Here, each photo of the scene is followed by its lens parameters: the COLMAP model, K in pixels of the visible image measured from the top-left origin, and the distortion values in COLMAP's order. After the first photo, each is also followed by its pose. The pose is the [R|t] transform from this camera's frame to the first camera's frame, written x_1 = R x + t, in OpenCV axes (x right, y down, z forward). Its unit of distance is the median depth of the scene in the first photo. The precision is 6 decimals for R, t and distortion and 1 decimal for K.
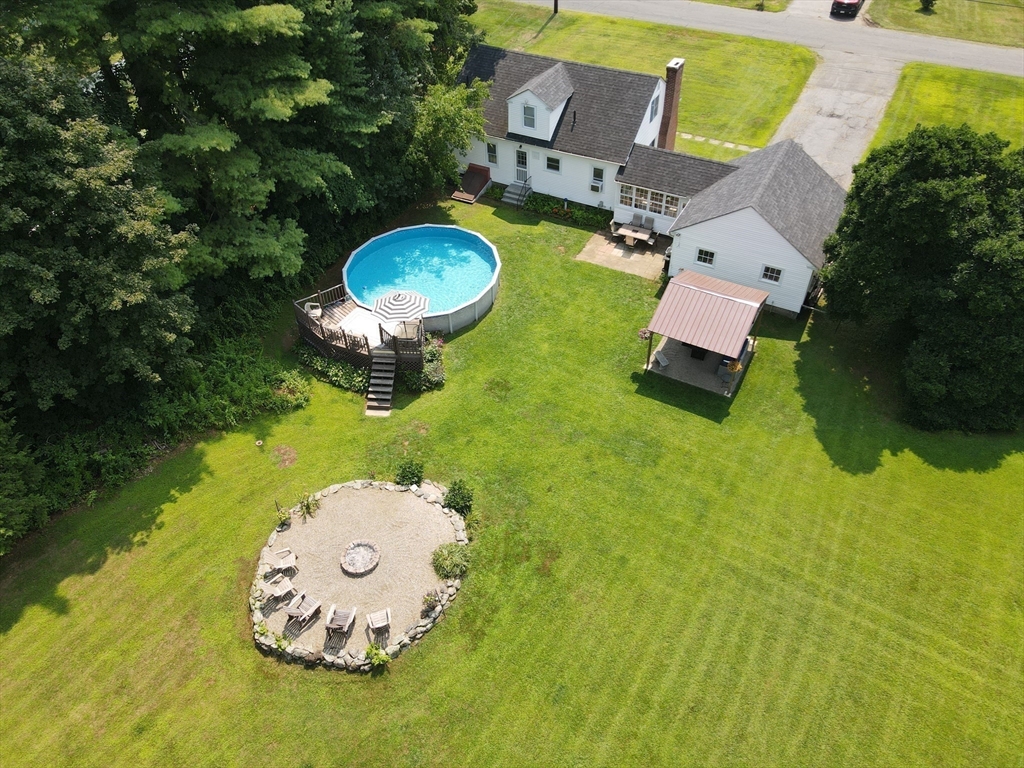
lens RADIAL K [[752.7, 0, 511.2], [0, 752.7, 380.2], [0, 0, 1]] dist [0.007285, 0.002632]
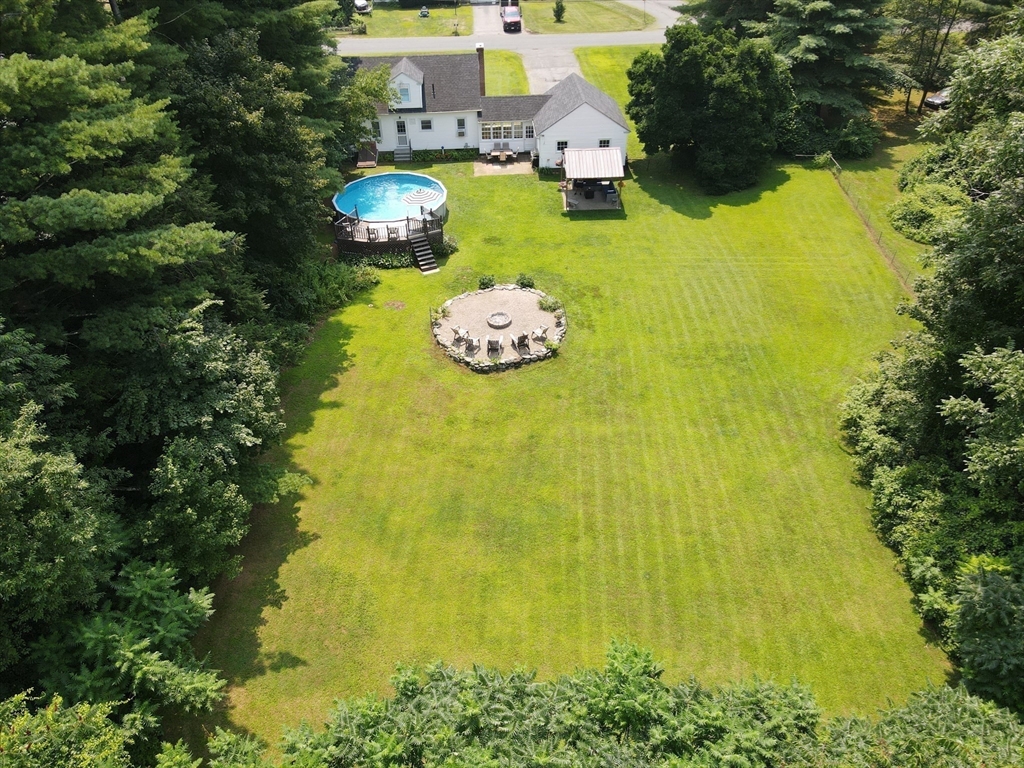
lens RADIAL K [[752.7, 0, 511.2], [0, 752.7, 380.2], [0, 0, 1]] dist [0.007285, 0.002632]
pose [[0.855093, -0.314119, 0.412487, -0.698000], [0.357242, 0.933541, -0.029655, 0.330725], [-0.375758, 0.172716, 0.910481, -0.327772]]
